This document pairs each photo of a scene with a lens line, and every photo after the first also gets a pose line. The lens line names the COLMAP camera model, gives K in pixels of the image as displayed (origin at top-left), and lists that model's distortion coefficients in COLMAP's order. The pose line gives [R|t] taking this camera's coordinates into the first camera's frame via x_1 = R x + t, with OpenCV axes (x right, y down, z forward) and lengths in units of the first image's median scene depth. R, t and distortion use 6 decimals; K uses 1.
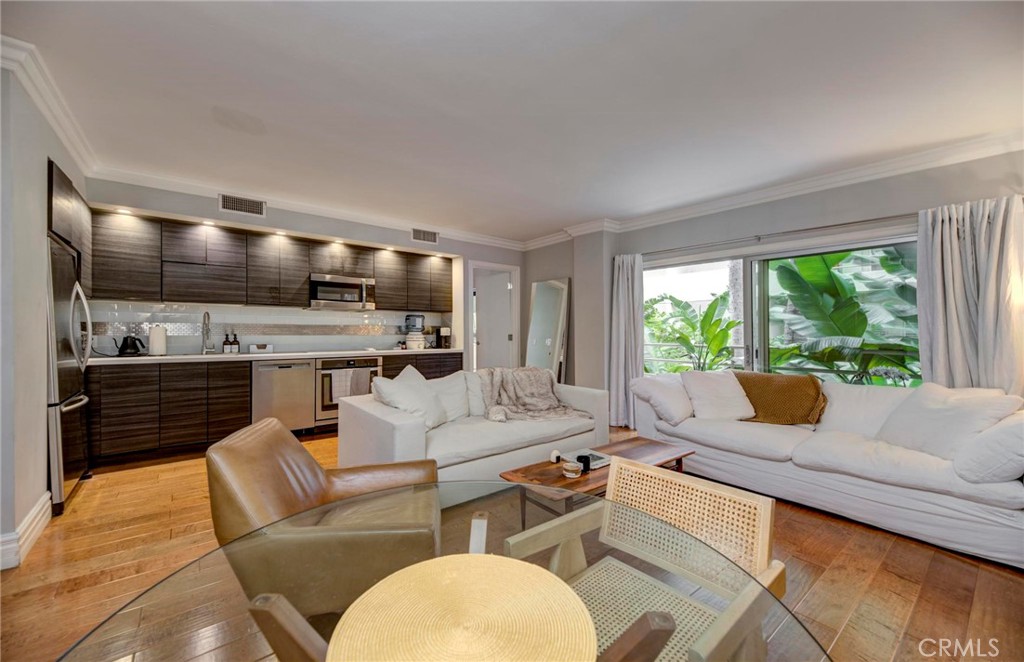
lens RADIAL K [[418.6, 0, 510.2], [0, 418.6, 331.0], [0, 0, 1]] dist [-0.001747, -0.000112]
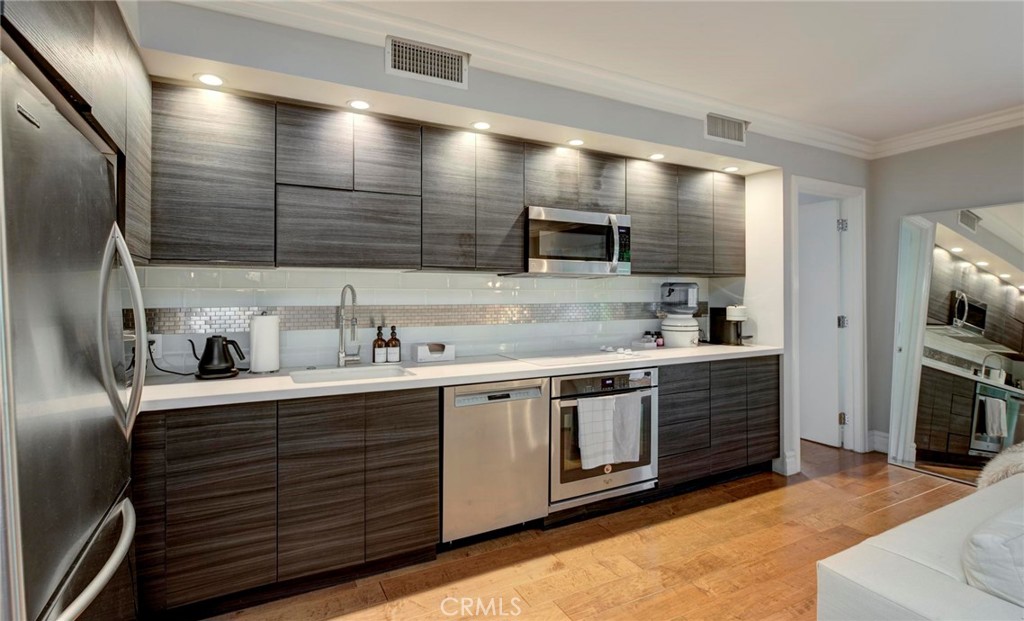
lens RADIAL K [[504.9, 0, 529.6], [0, 504.9, 286.4], [0, 0, 1]] dist [-0.011963, -0.000390]
pose [[0.987060, -0.010401, -0.160014, -0.391929], [0.008052, 0.999850, -0.015320, -0.031021], [0.160149, 0.013833, 0.986996, 0.409398]]
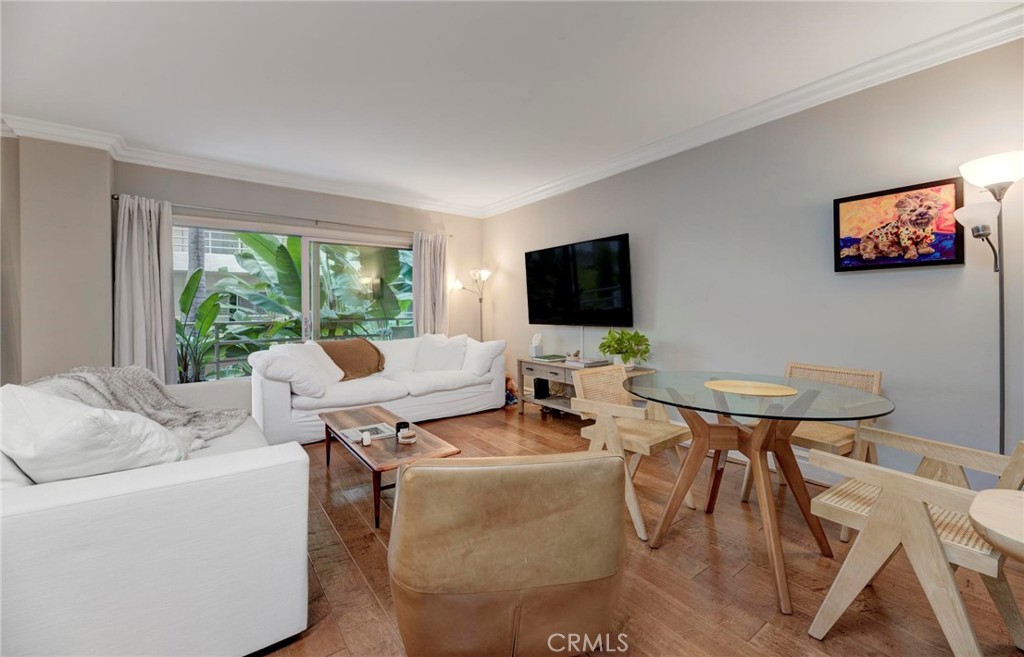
lens RADIAL K [[418.6, 0, 511.2], [0, 418.6, 309.2], [0, 0, 1]] dist [-0.001747, -0.000112]
pose [[0.024804, -0.003717, 0.999685, -1.535655], [0.011530, 0.999928, 0.003432, 0.047362], [-0.999626, 0.011441, 0.024845, 1.304920]]
